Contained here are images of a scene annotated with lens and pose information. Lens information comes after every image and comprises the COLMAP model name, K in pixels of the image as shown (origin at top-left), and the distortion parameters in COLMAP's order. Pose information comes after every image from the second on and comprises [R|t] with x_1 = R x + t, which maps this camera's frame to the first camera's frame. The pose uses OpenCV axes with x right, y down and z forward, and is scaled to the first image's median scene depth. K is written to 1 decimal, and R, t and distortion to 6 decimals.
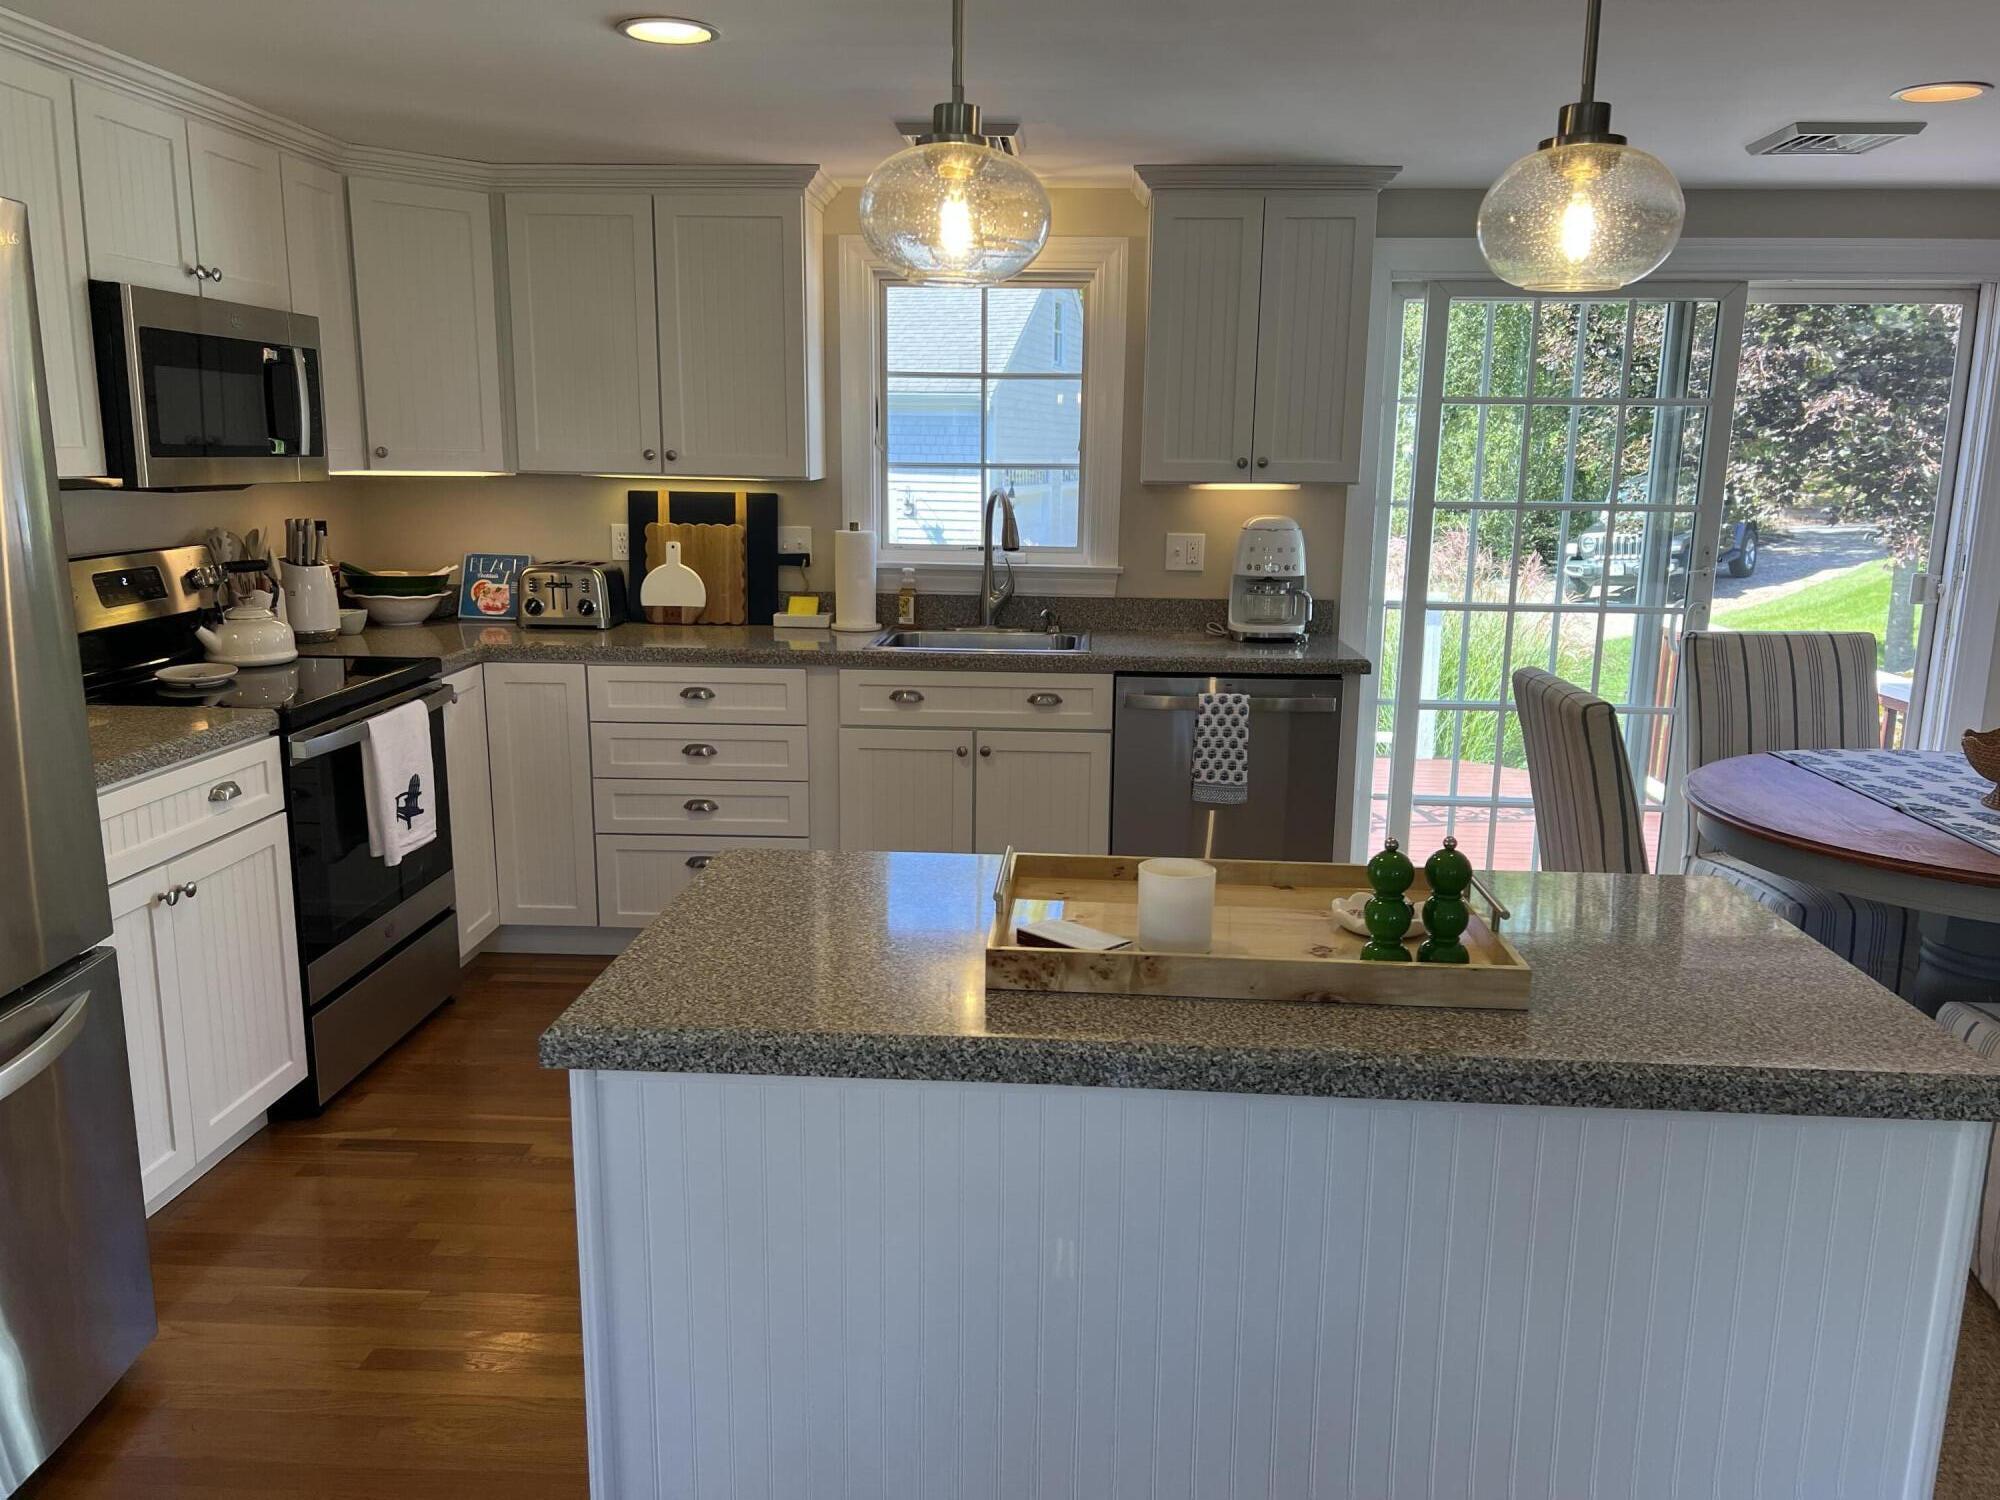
lens RADIAL K [[1493.9, 0, 1000.4], [0, 1493.9, 761.6], [0, 0, 1]] dist [0.031167, -0.034244]
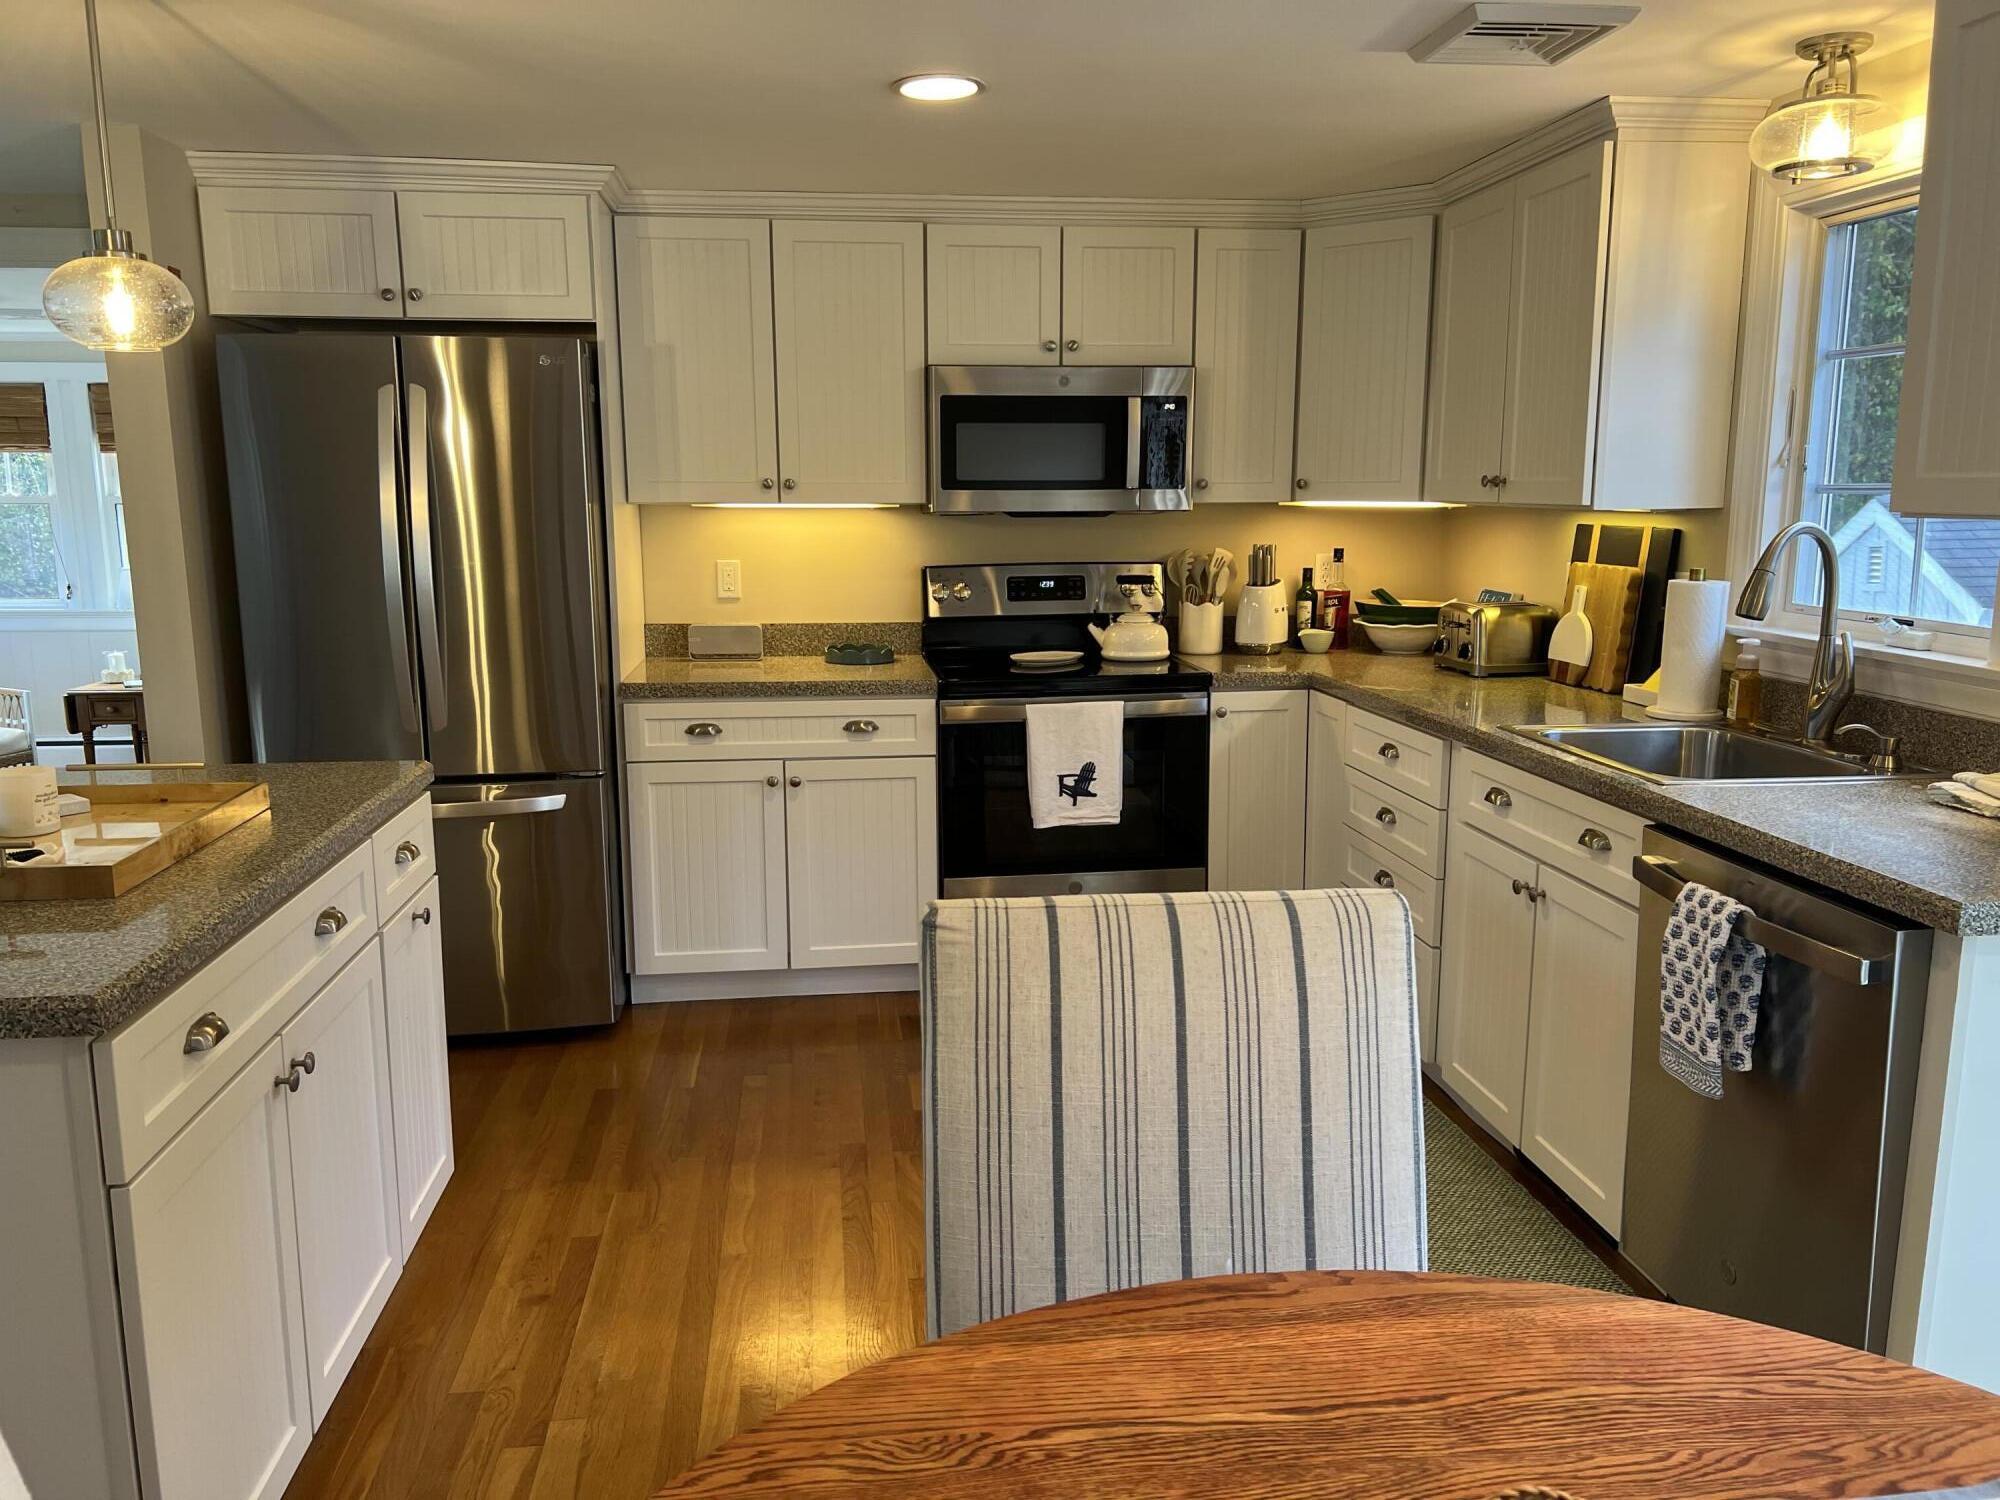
lens RADIAL K [[1493.4, 0, 1000.0], [0, 1493.4, 750.0], [0, 0, 1]] dist [0.009440, -0.001257]
pose [[0.183975, 0.158854, -0.970009, 0.702413], [-0.191645, 0.973712, 0.123113, -0.127406], [0.964067, 0.163247, 0.209583, 0.692569]]
